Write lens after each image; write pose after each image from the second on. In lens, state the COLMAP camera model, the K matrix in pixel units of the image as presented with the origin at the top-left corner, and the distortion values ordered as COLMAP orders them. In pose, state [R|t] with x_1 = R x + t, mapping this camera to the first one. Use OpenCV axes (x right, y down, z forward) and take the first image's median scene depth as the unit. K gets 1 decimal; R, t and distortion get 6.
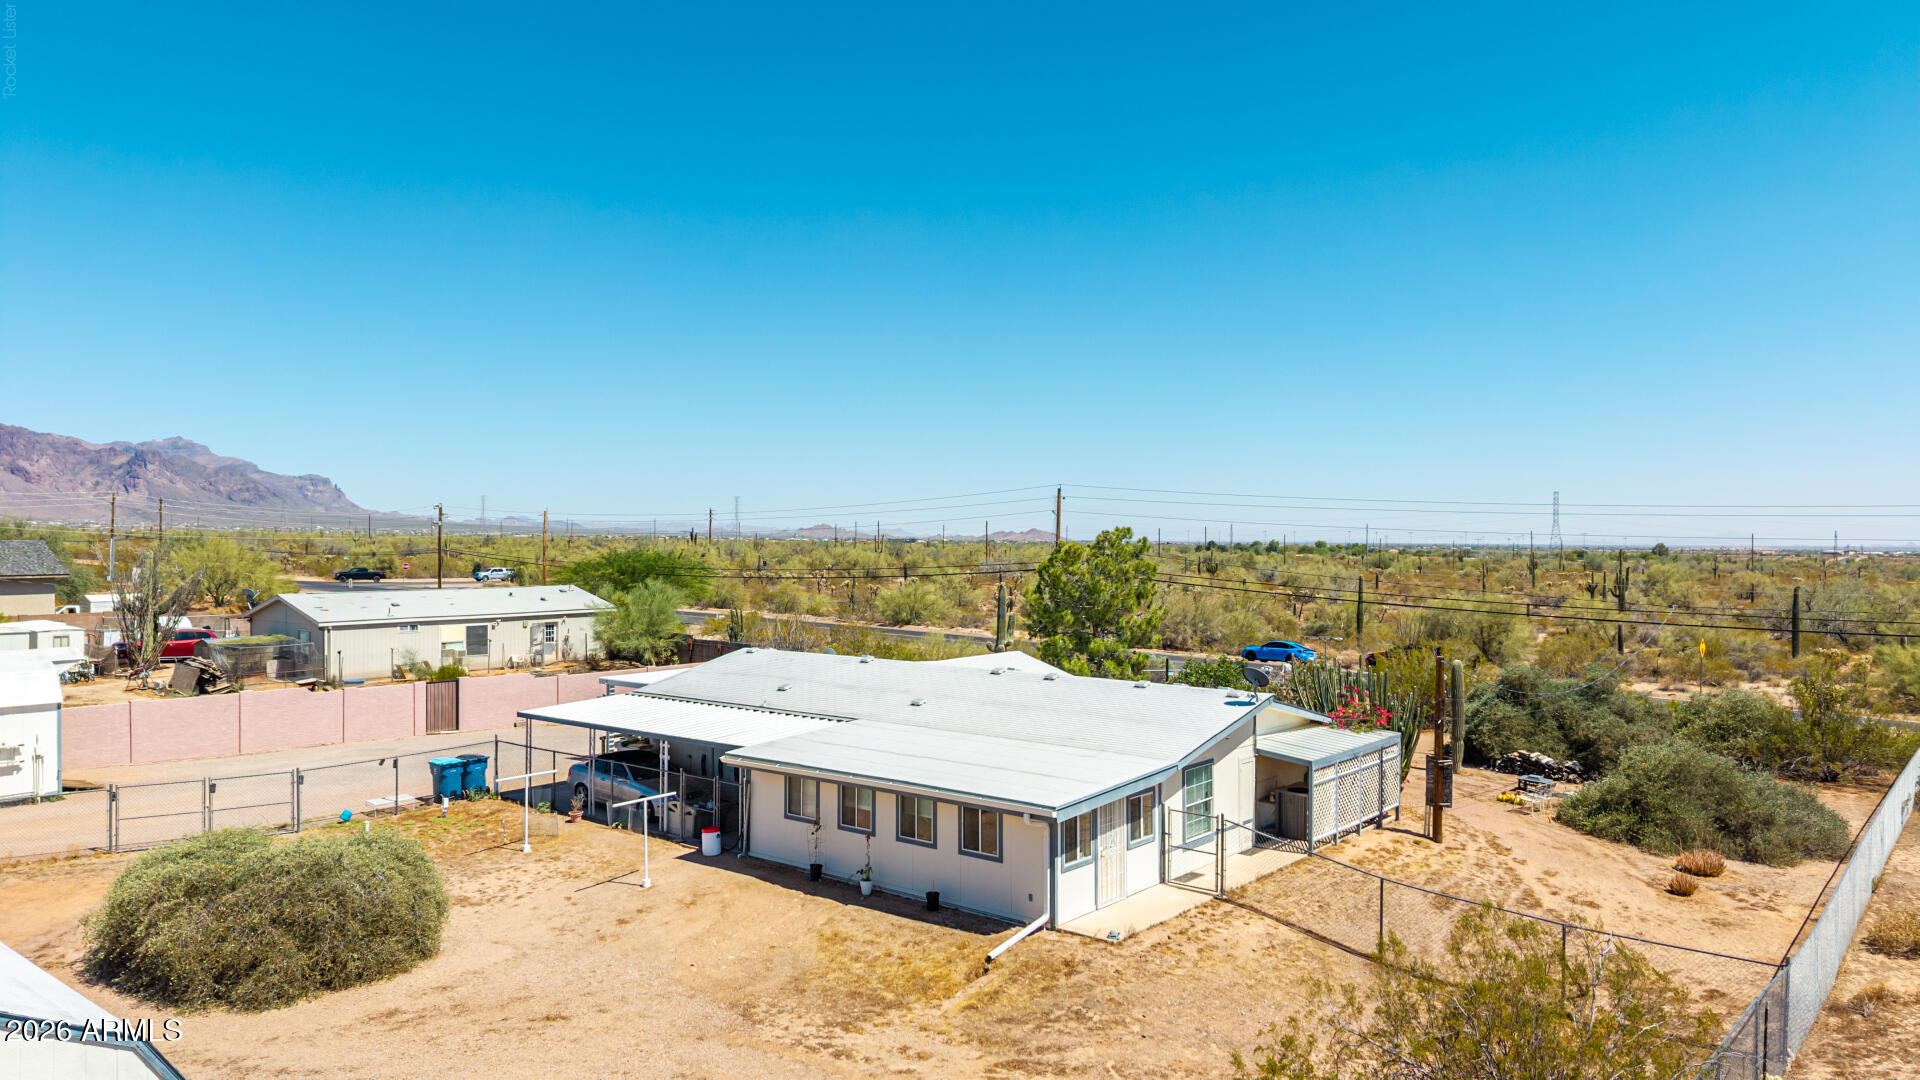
lens RADIAL K [[1276.3, 0, 965.6], [0, 1276.3, 528.5], [0, 0, 1]] dist [0.027098, -0.026099]
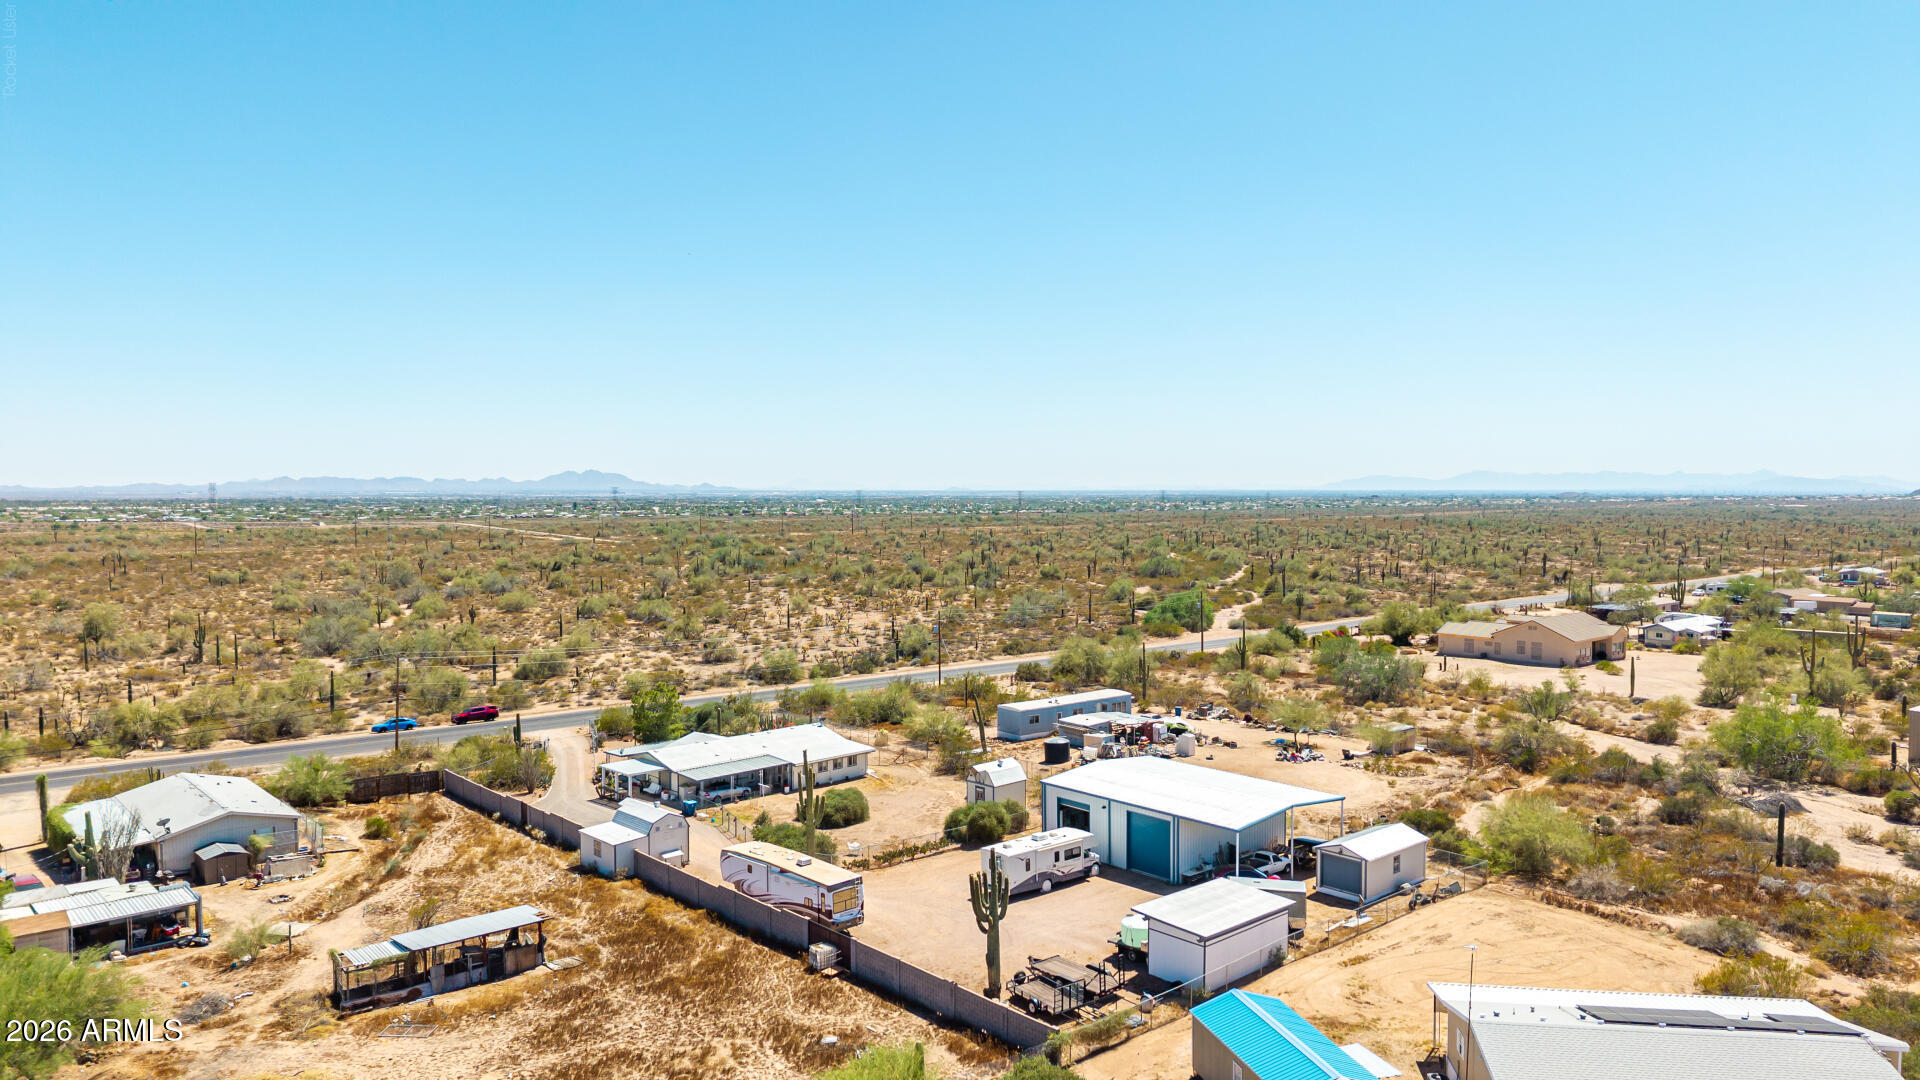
lens RADIAL K [[1276.3, 0, 968.6], [0, 1276.3, 538.2], [0, 0, 1]] dist [0.027098, -0.026099]
pose [[0.124246, -0.045339, 0.991215, -4.464840], [-0.005165, 0.998912, 0.046338, -0.786996], [-0.992238, -0.010877, 0.123876, -0.001476]]
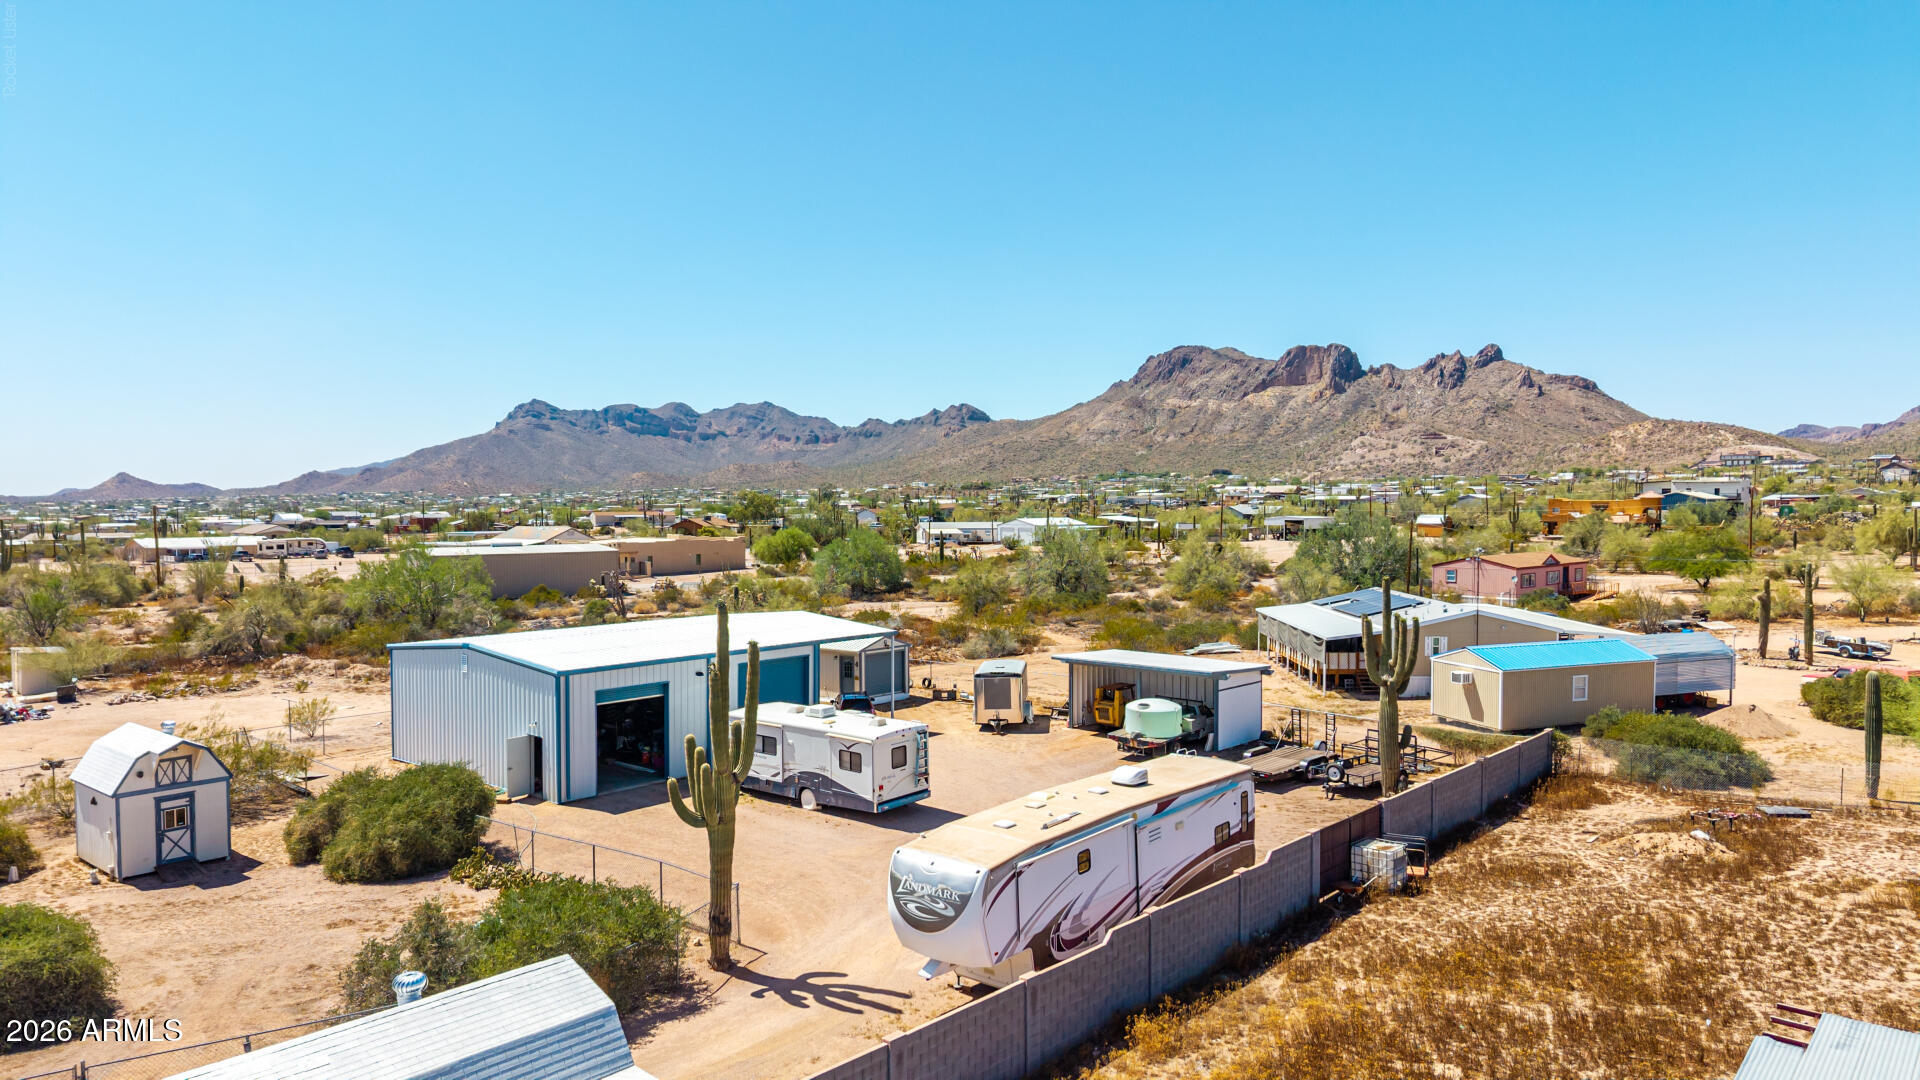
lens RADIAL K [[1276.3, 0, 961.2], [0, 1276.3, 547.9], [0, 0, 1]] dist [0.027098, -0.026099]
pose [[-0.999949, 0.001417, 0.009959, -1.372545], [0.001775, 0.999351, 0.035971, -0.145472], [-0.009902, 0.035987, -0.999303, 2.014938]]
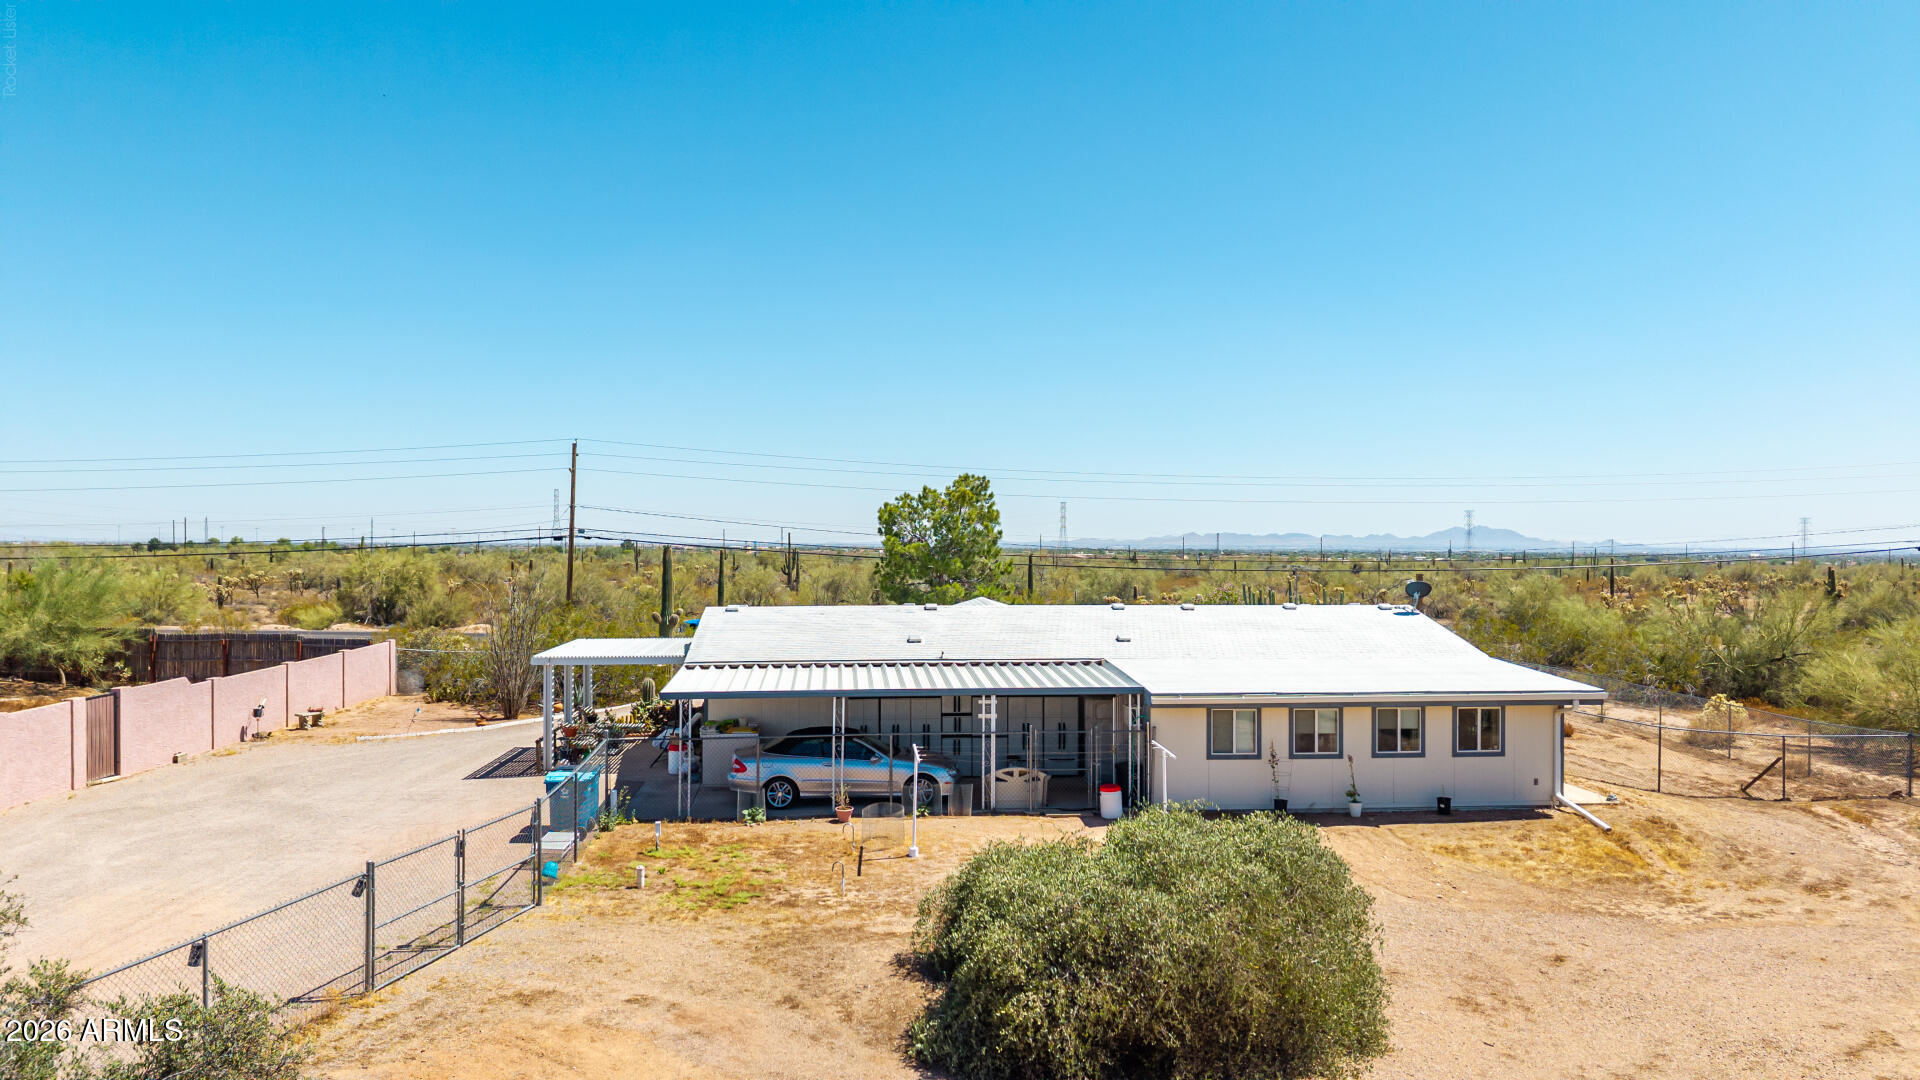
lens RADIAL K [[1276.3, 0, 956.6], [0, 1276.3, 545.6], [0, 0, 1]] dist [0.027098, -0.026099]
pose [[0.716820, -0.004887, 0.697241, -0.989822], [-0.002920, 0.999946, 0.010011, 0.077285], [-0.697252, -0.009212, 0.716766, 0.540225]]
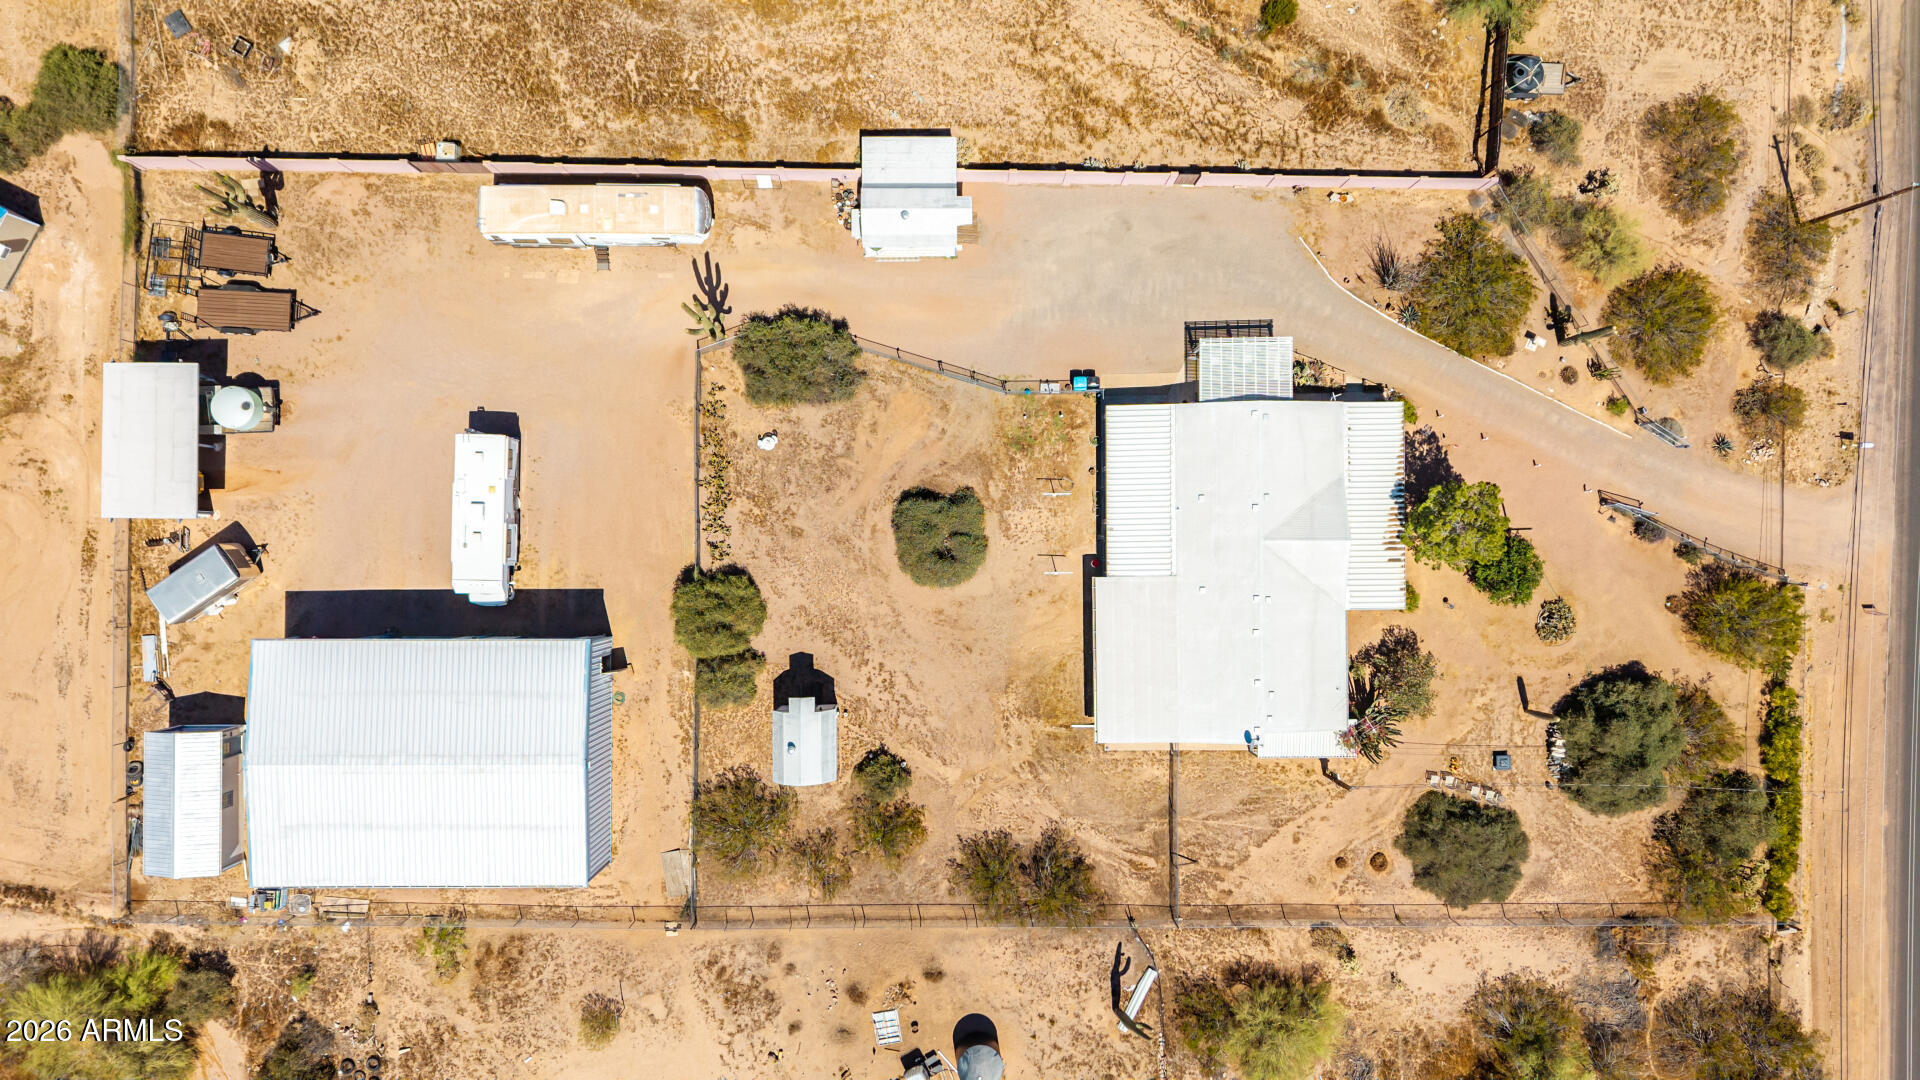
lens RADIAL K [[1276.3, 0, 965.6], [0, 1276.3, 537.1], [0, 0, 1]] dist [0.027098, -0.026099]
pose [[0.642343, 0.766415, 0.001695, -0.464067], [-0.000961, -0.001407, 0.999999, -2.533337], [0.766417, -0.642344, -0.000167, 0.970921]]
